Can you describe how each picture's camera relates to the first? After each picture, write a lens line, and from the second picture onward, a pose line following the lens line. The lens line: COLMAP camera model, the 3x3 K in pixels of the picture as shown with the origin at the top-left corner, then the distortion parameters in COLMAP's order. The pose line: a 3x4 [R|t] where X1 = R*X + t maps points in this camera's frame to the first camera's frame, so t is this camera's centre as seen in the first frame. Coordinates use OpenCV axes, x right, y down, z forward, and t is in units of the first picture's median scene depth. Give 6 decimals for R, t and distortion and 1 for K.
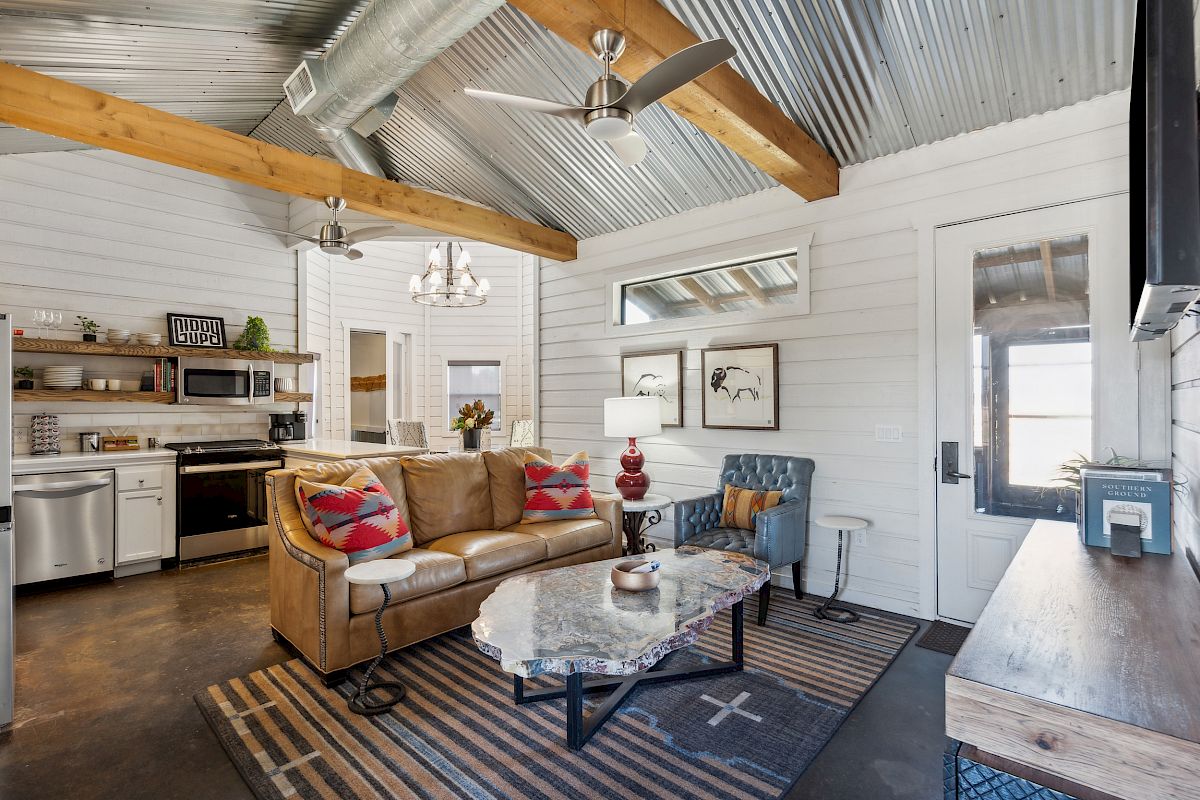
lens RADIAL K [[557.4, 0, 597.2], [0, 557.4, 399.9], [0, 0, 1]] dist [-0.002060, -0.000226]
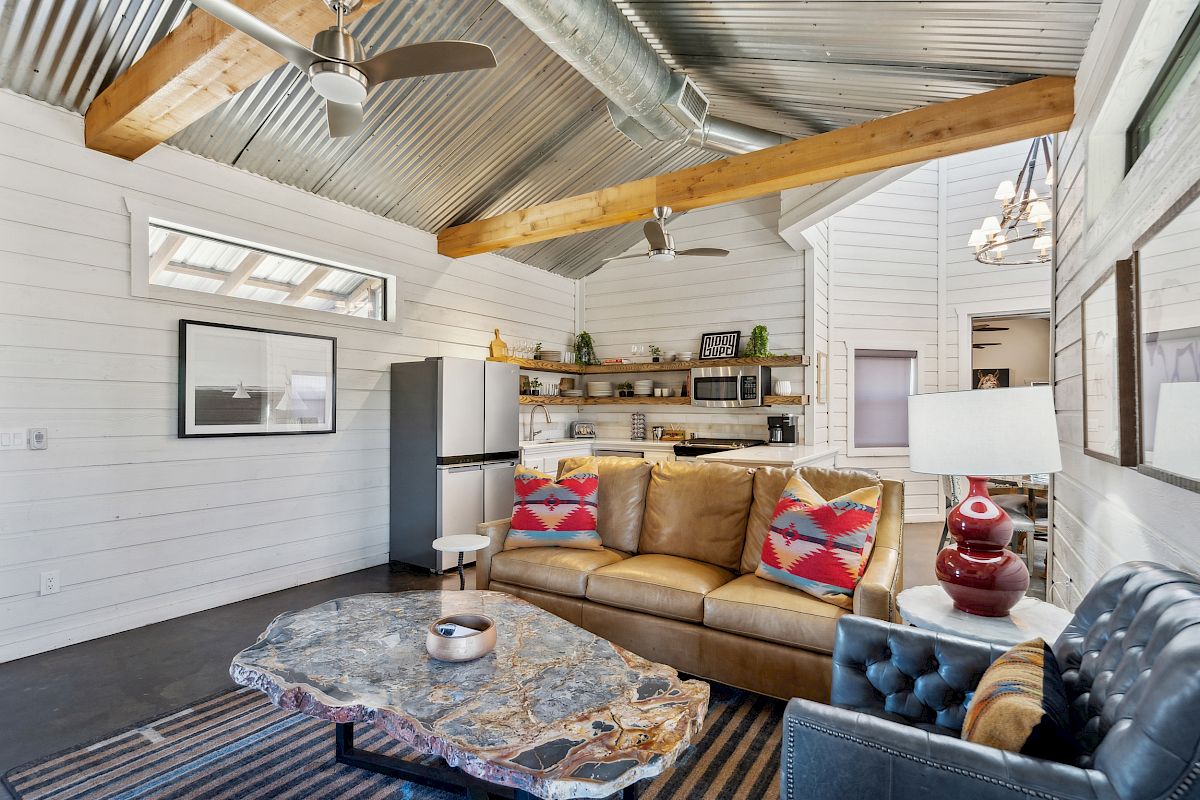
lens RADIAL K [[557.4, 0, 597.4], [0, 557.4, 404.0], [0, 0, 1]] dist [-0.002060, -0.000226]
pose [[0.163167, -0.010215, -0.986546, 0.457103], [-0.000822, 0.999945, -0.010490, 0.015831], [0.986598, 0.002523, 0.163150, 0.603604]]
